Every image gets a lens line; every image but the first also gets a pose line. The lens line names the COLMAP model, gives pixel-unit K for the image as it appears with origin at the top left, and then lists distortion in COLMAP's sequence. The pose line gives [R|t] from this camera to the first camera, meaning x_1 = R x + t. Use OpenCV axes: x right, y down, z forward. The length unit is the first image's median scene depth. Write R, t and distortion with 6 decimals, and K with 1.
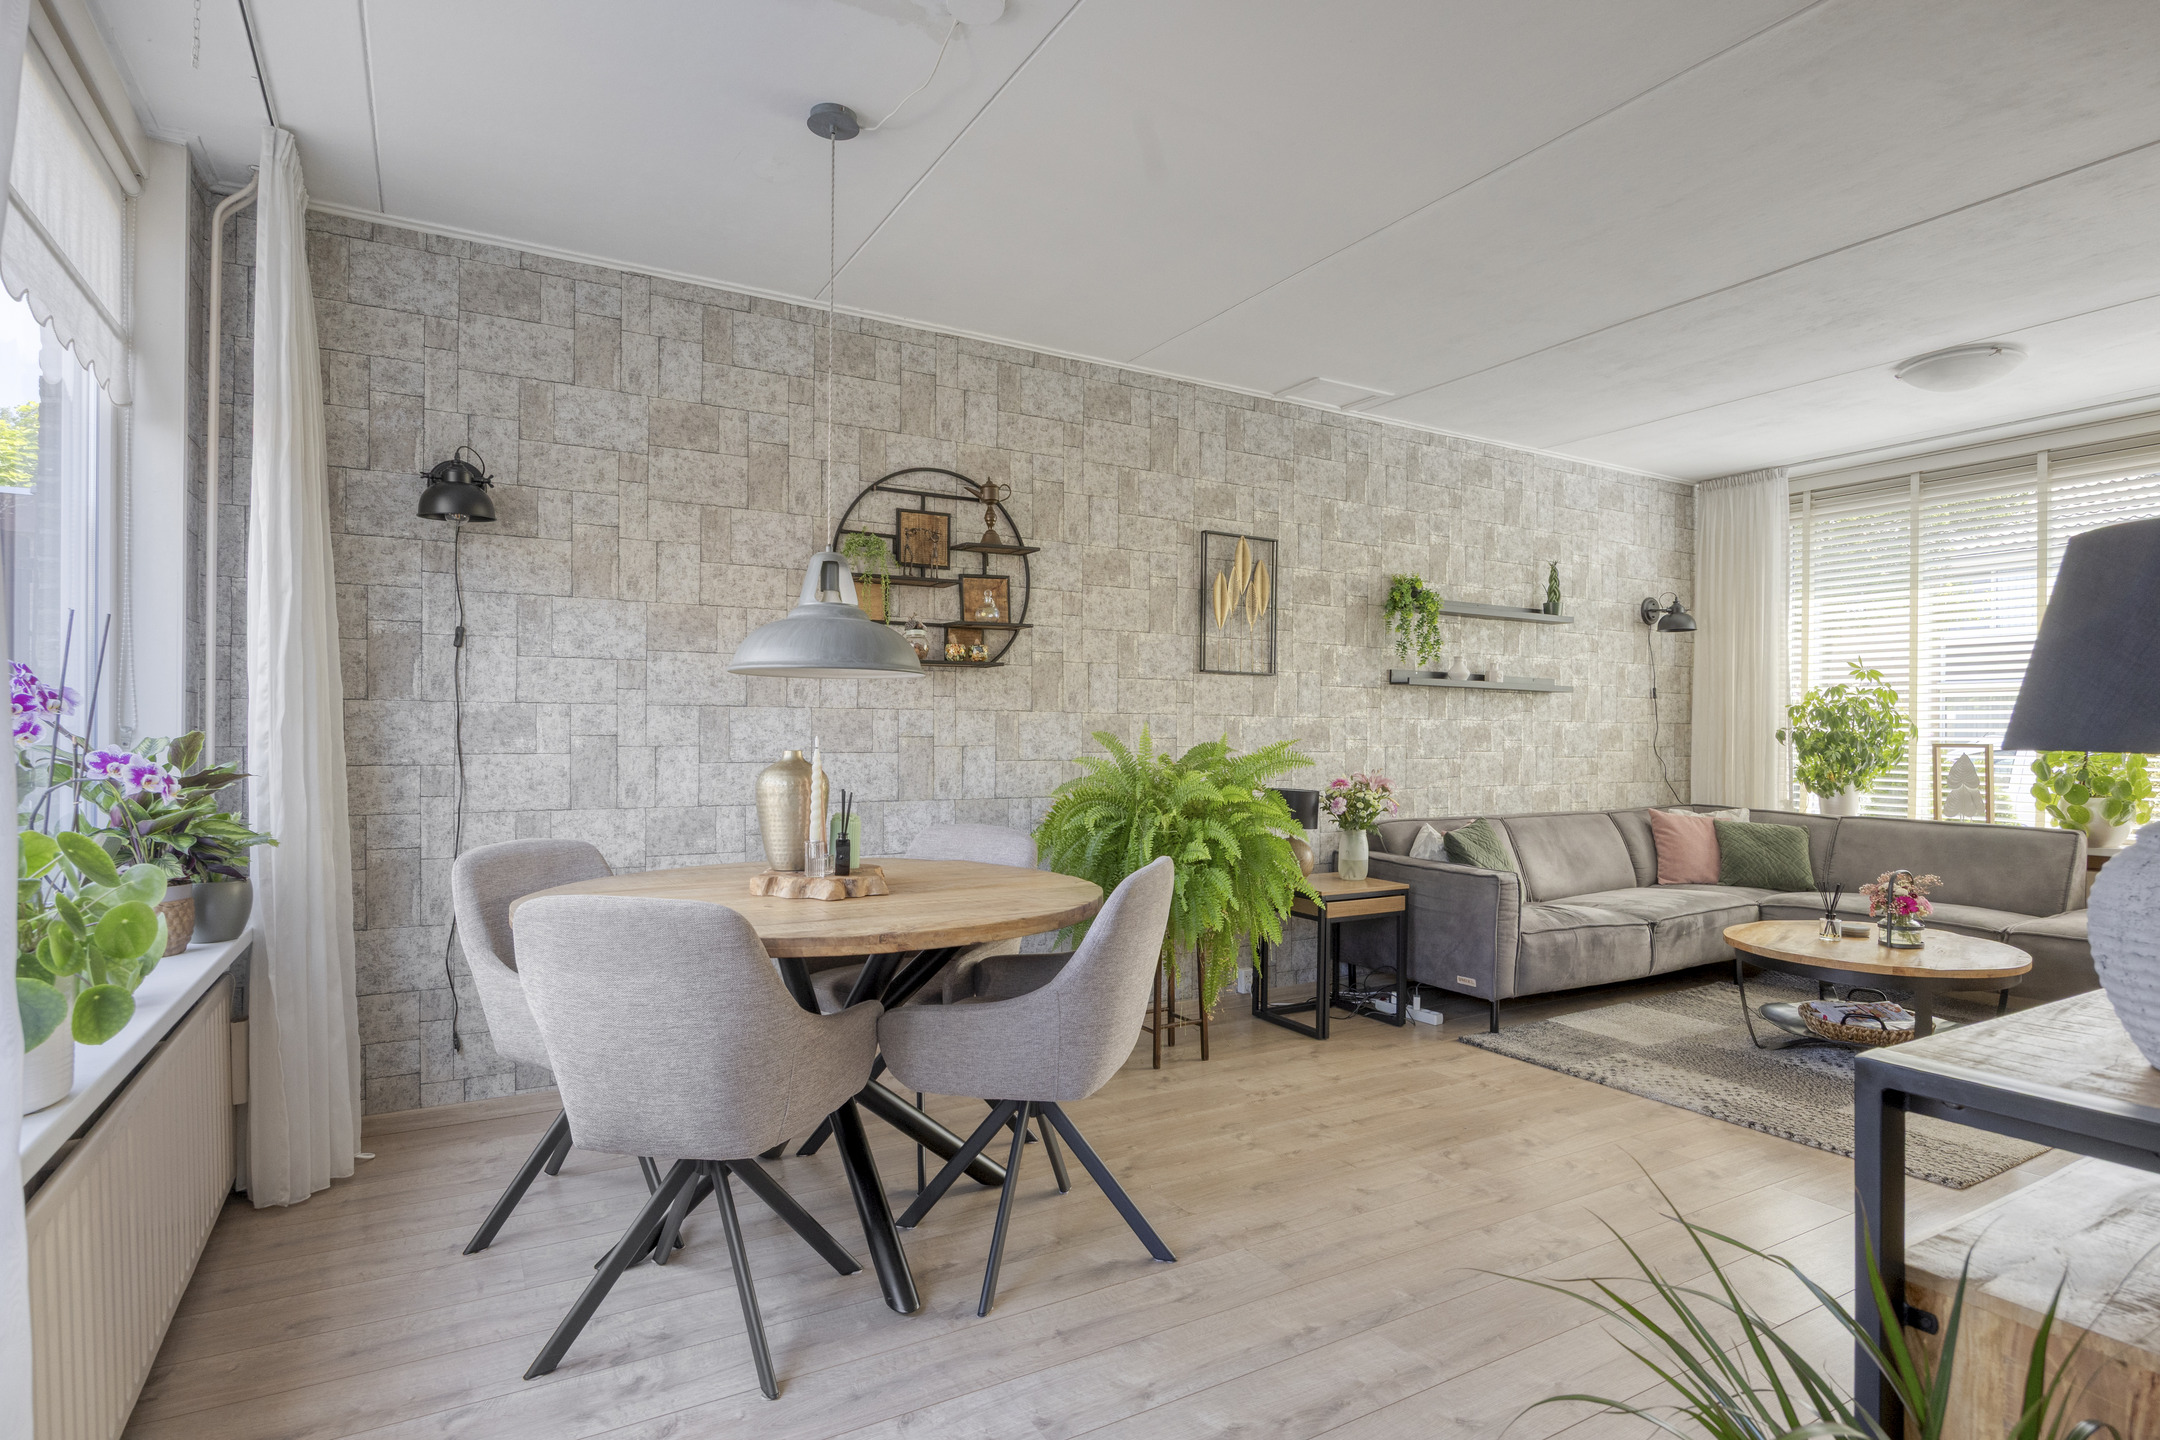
lens RADIAL K [[1053.7, 0, 1080.0], [0, 1053.7, 720.0], [0, 0, 1]] dist [0.000642, 0.001010]
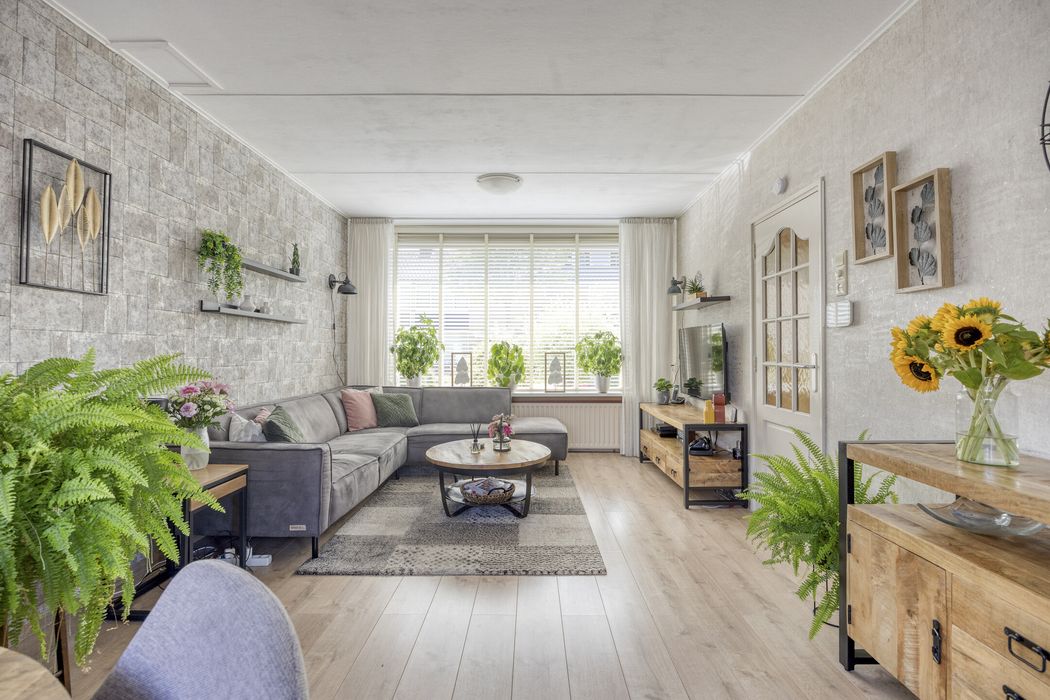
lens RADIAL K [[494.8, 0, 527.4], [0, 494.8, 345.4], [0, 0, 1]] dist [-0.013842, 0.000672]
pose [[0.511391, 0.004593, 0.859336, -0.028284], [-0.009841, 0.999951, 0.000511, 0.004774], [-0.859292, -0.008718, 0.511412, 0.338397]]
